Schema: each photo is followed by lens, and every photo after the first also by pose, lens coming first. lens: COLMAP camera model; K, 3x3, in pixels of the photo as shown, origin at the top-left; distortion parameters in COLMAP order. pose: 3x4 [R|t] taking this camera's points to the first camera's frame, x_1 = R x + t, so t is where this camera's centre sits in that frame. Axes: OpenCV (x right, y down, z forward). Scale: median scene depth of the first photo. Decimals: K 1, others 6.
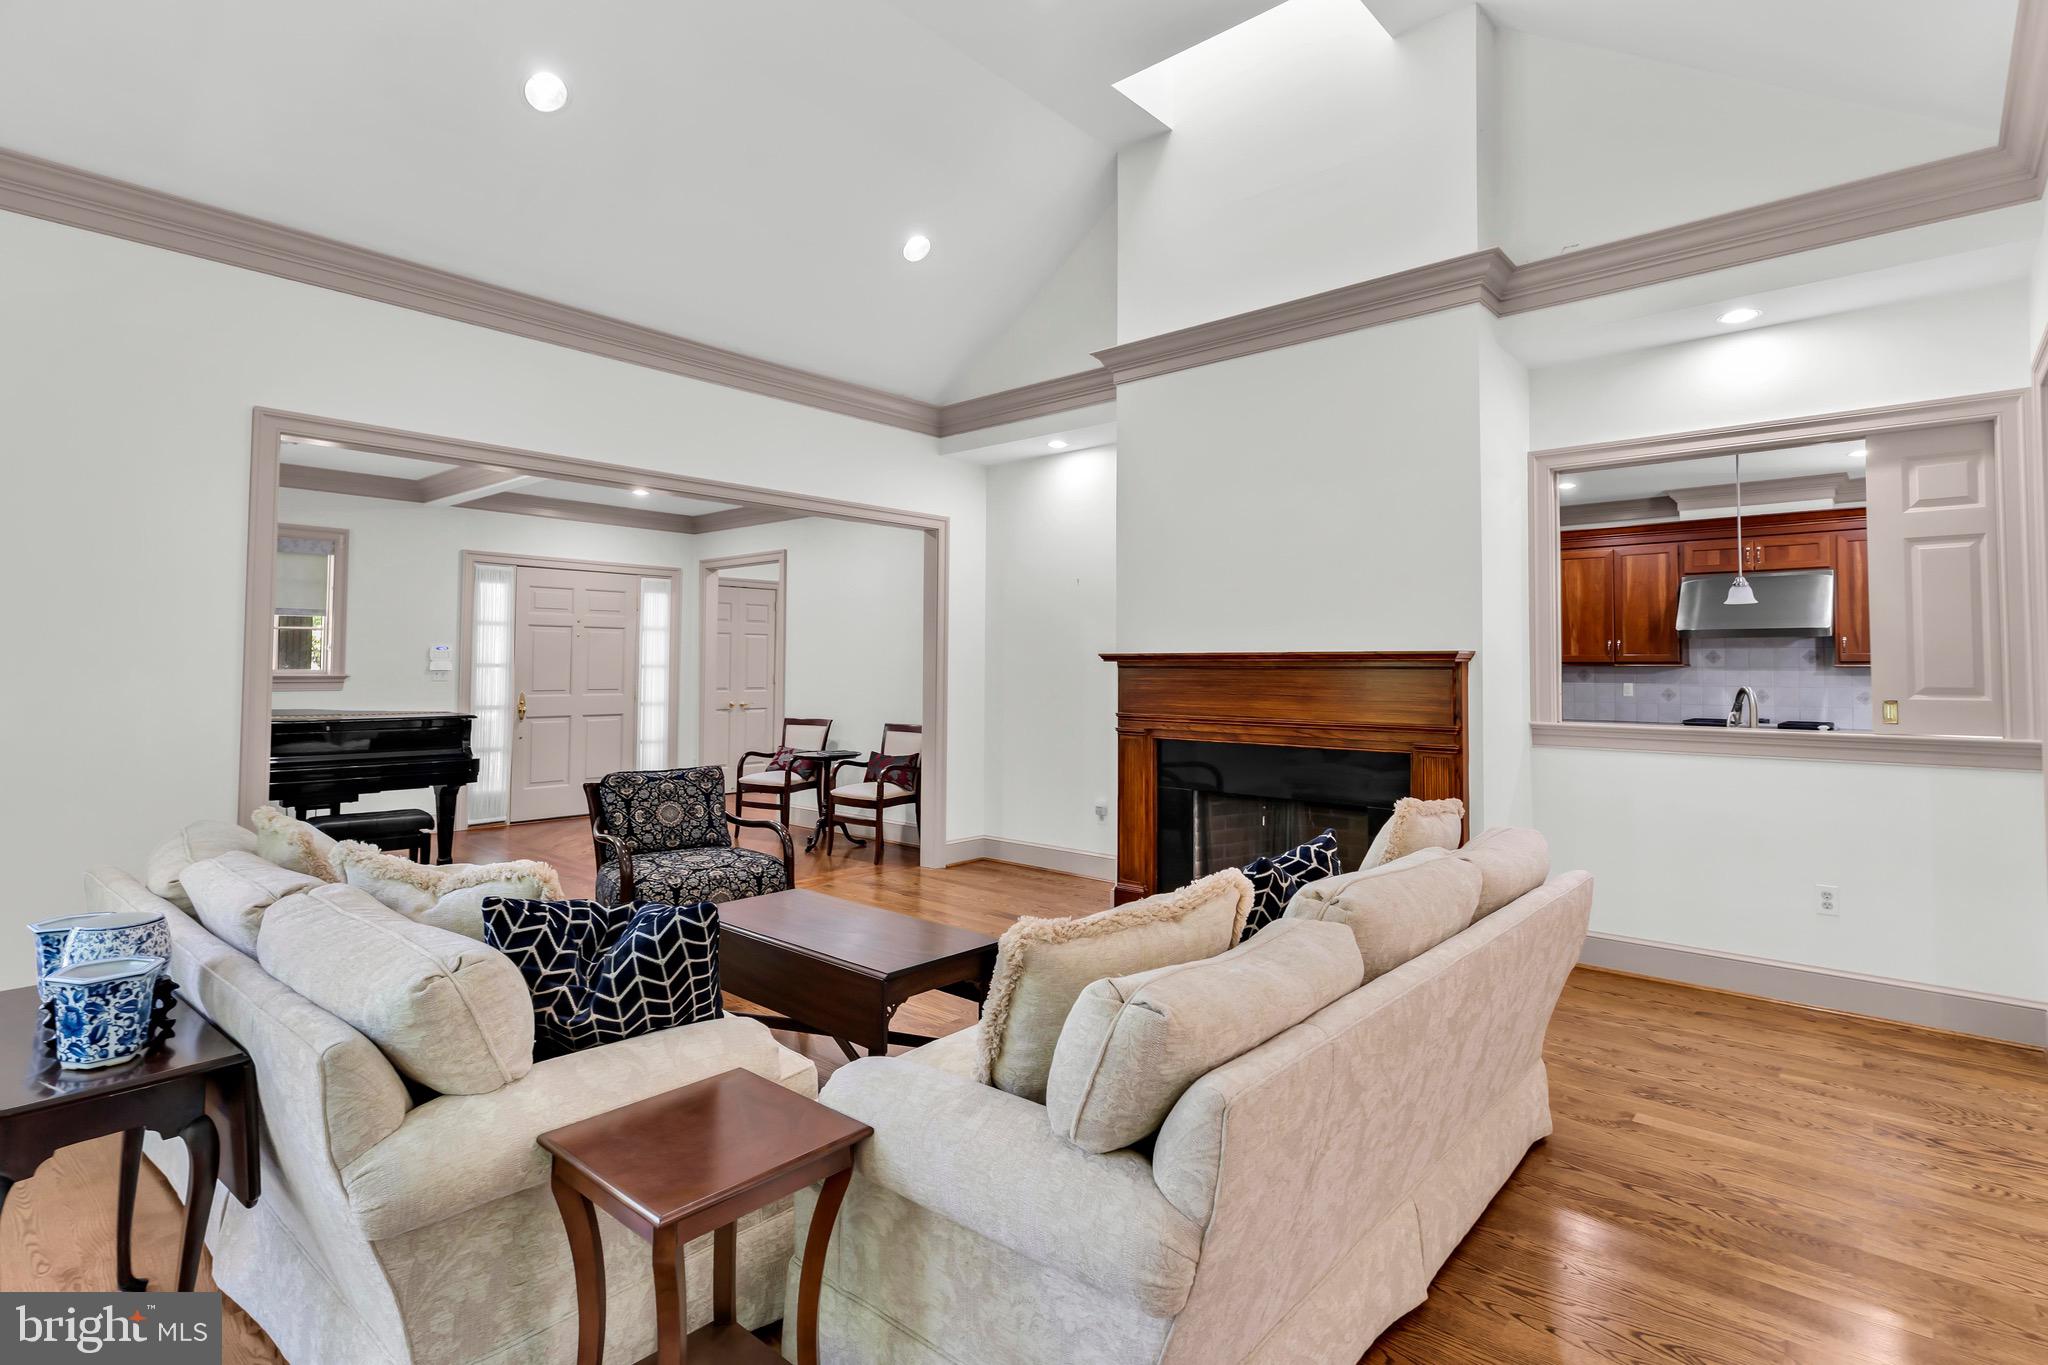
lens RADIAL K [[990.1, 0, 998.3], [0, 990.1, 650.8], [0, 0, 1]] dist [0.005299, -0.000814]
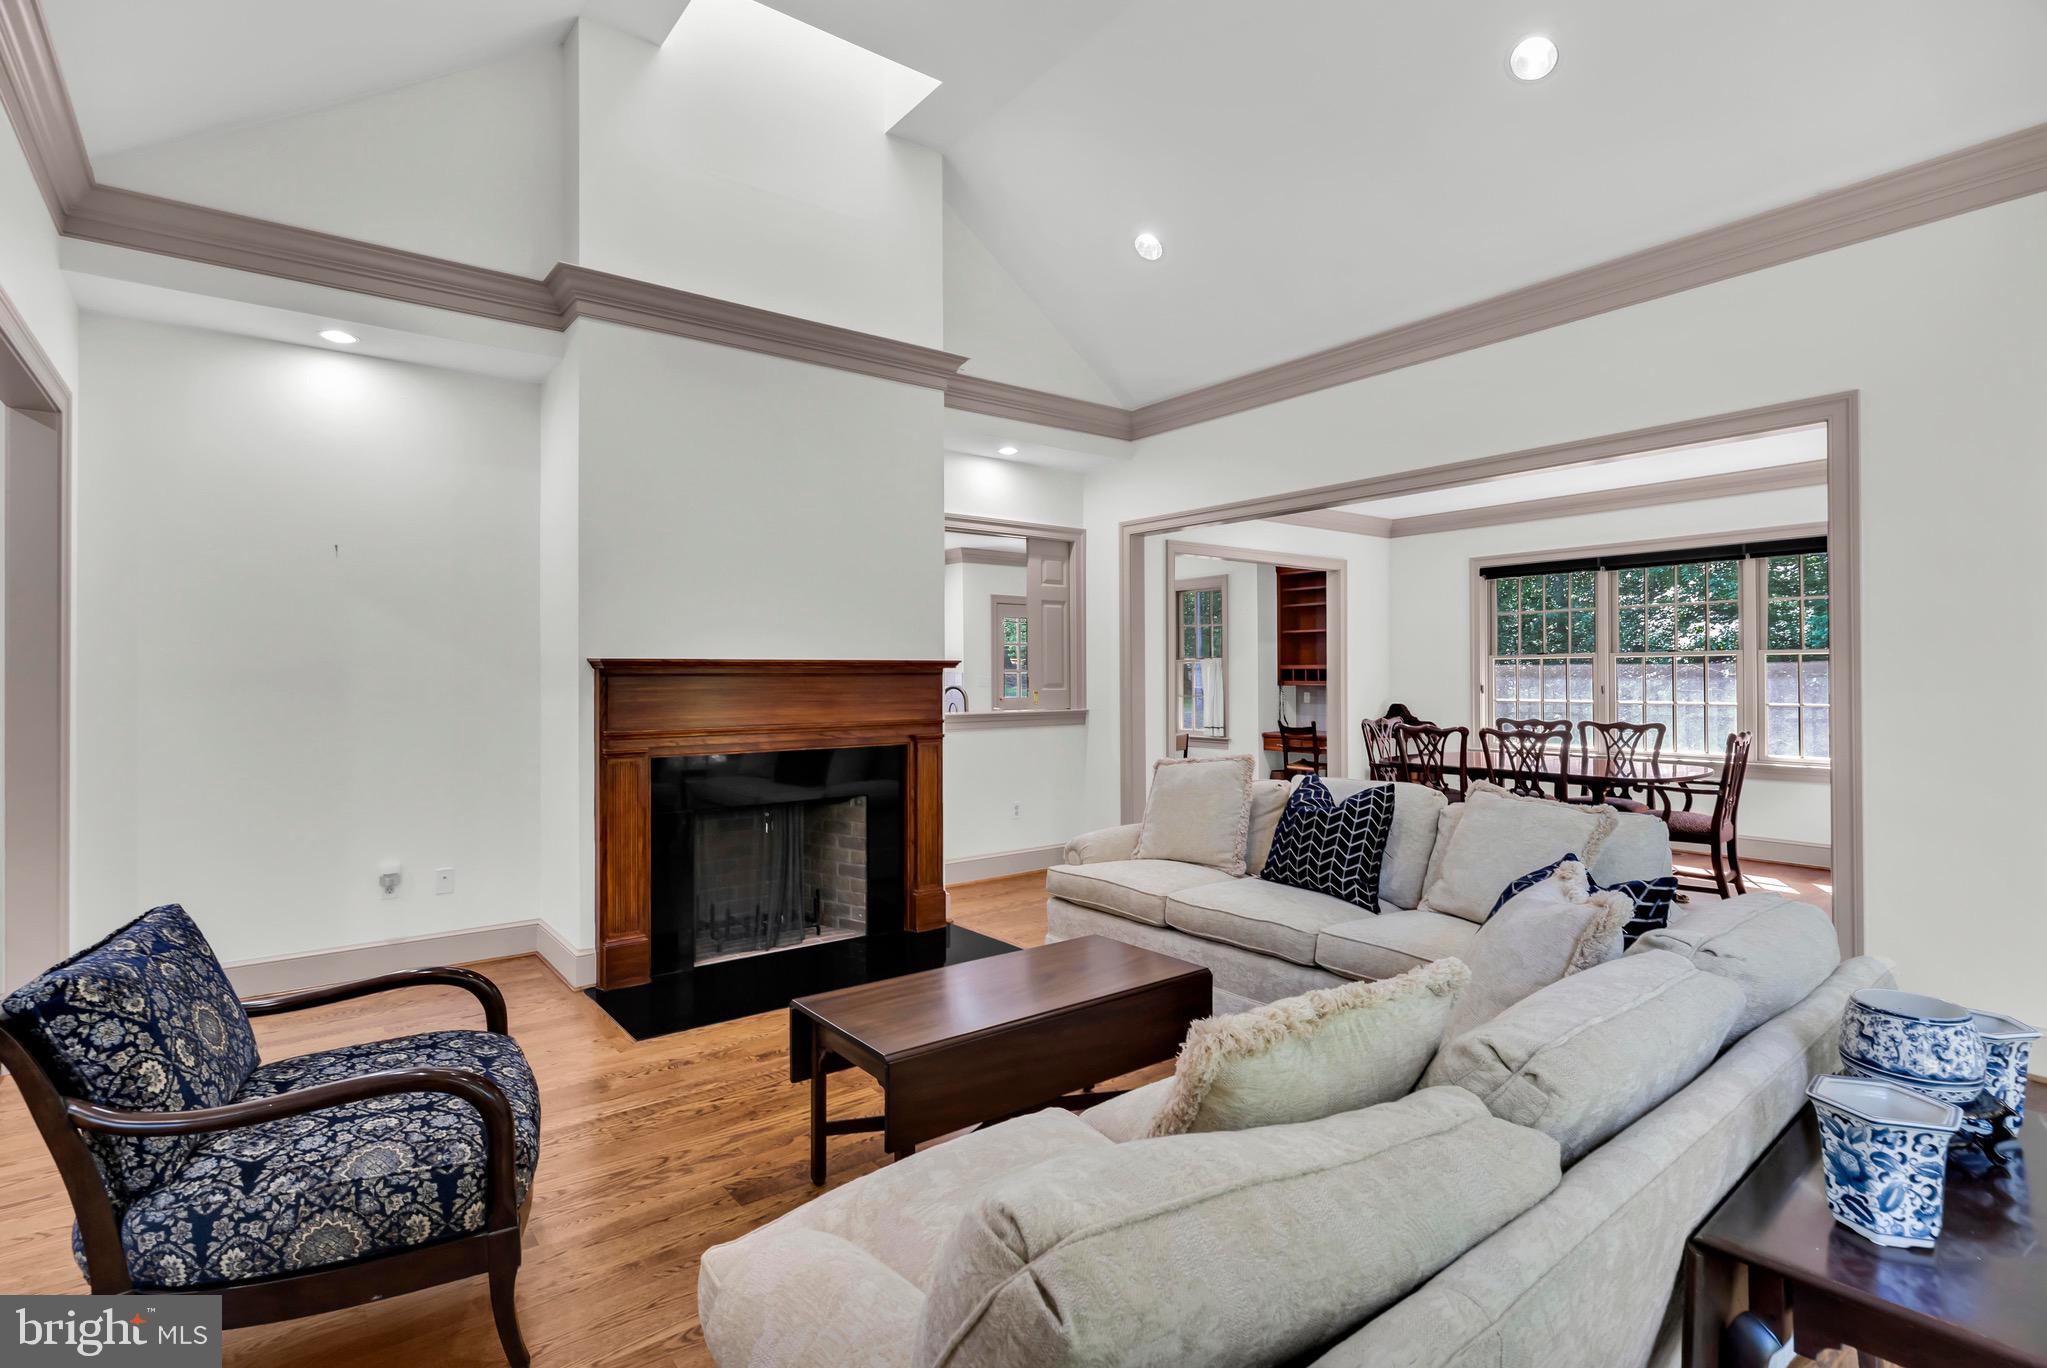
lens RADIAL K [[989.6, 0, 1012.7], [0, 989.6, 674.6], [0, 0, 1]] dist [0.005299, -0.000814]
pose [[0.182957, -0.001476, 0.983120, -0.598174], [-0.010688, 0.999937, 0.003490, 0.010091], [-0.983063, -0.011146, 0.182930, 0.520334]]
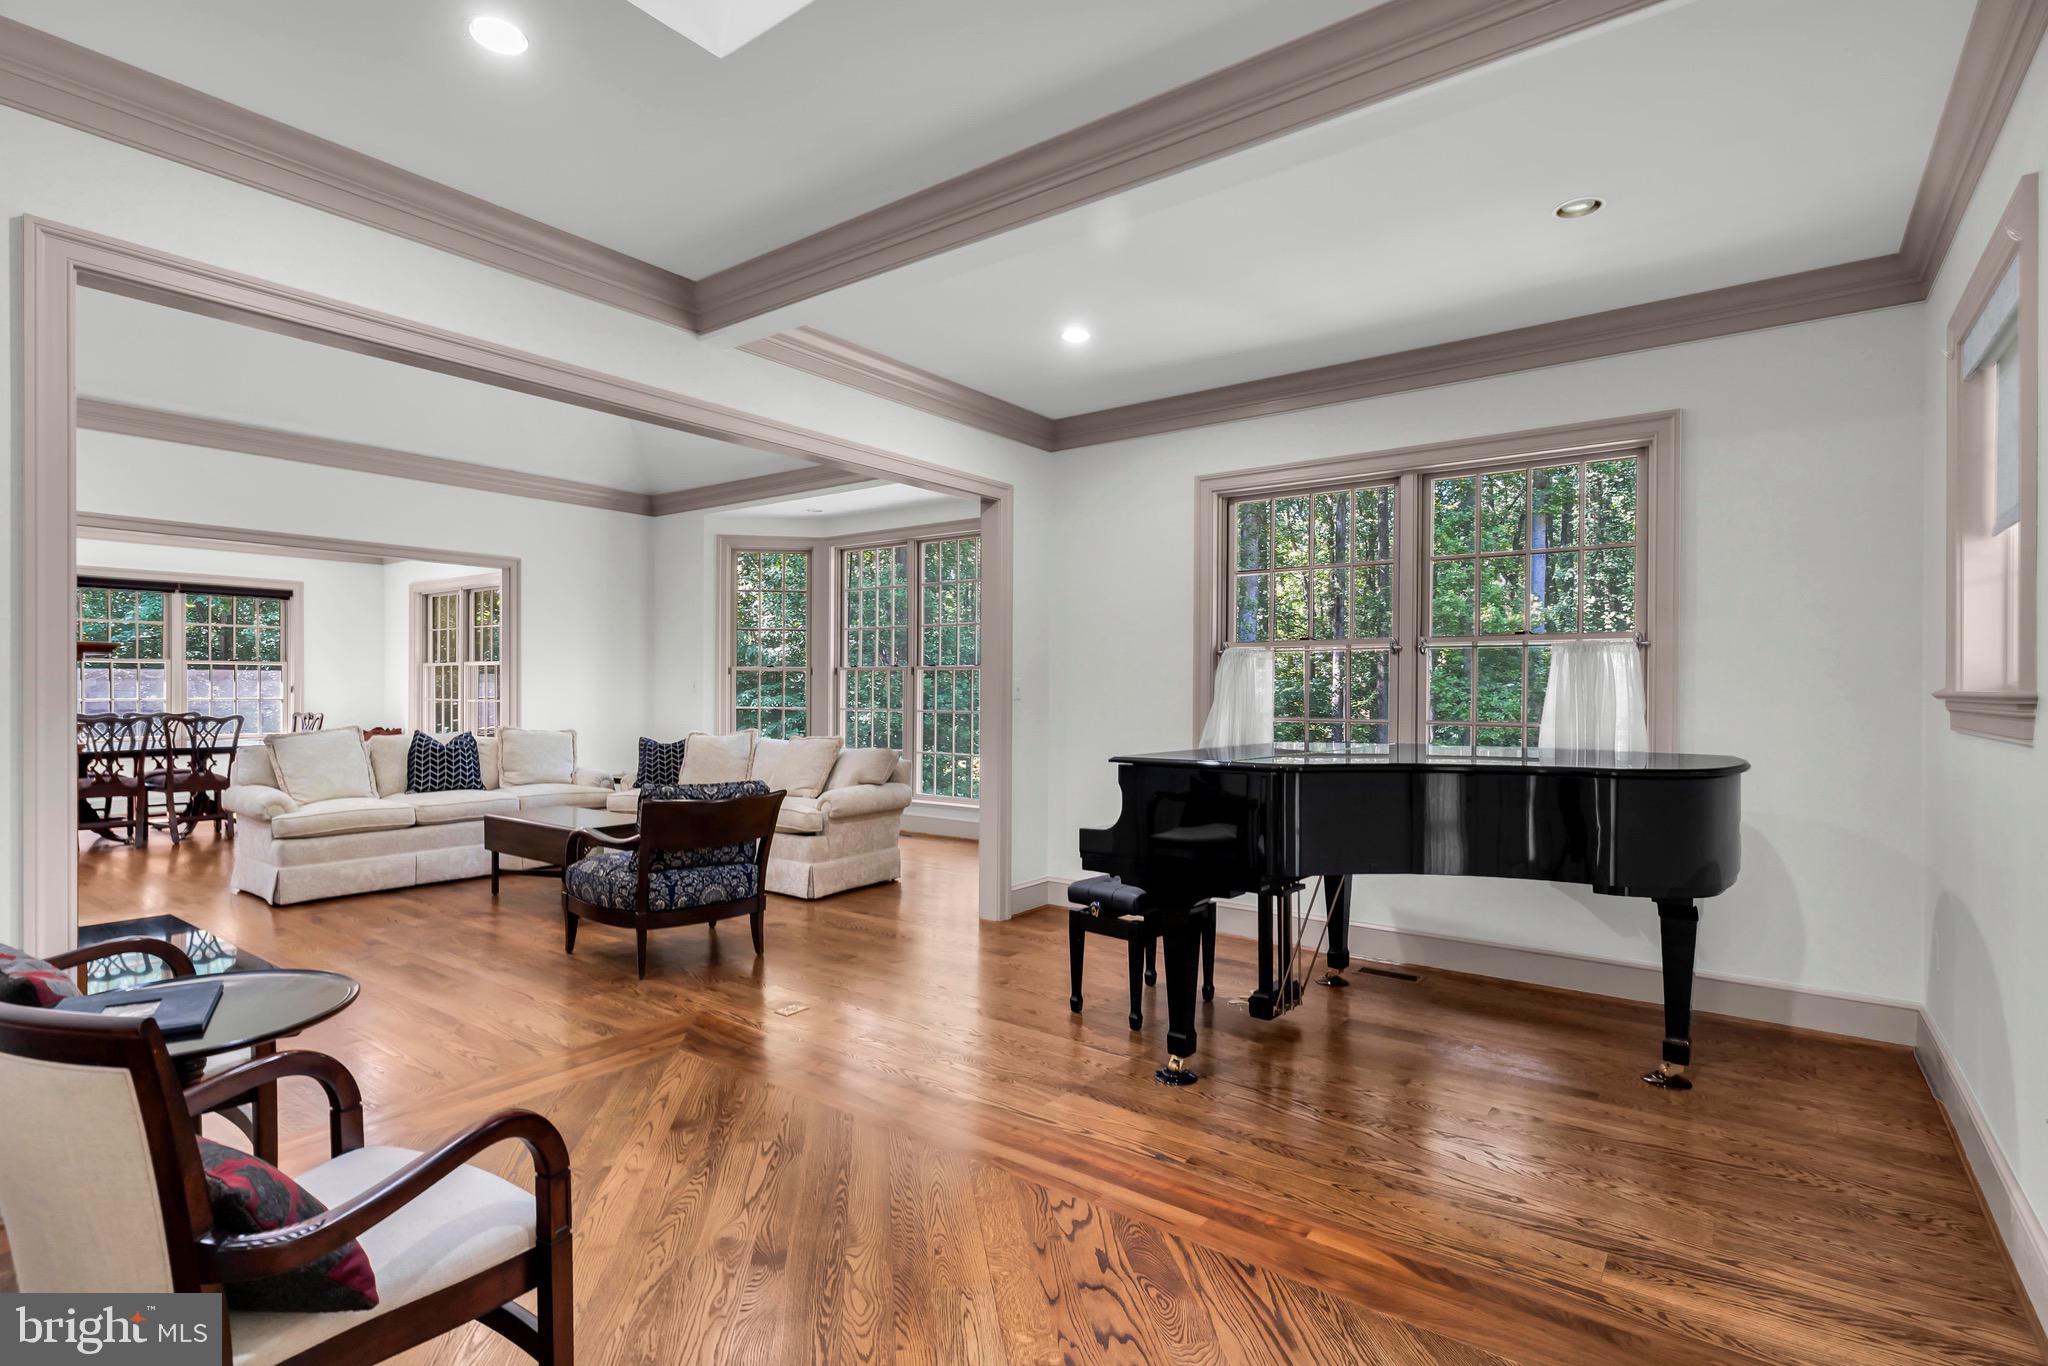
lens RADIAL K [[990.1, 0, 1010.0], [0, 990.1, 688.0], [0, 0, 1]] dist [0.005299, -0.000814]
pose [[-0.996518, -0.003927, -0.083283, -0.469334], [-0.002315, 0.999808, -0.019449, 0.055172], [0.083344, -0.019189, -0.996336, 1.731811]]
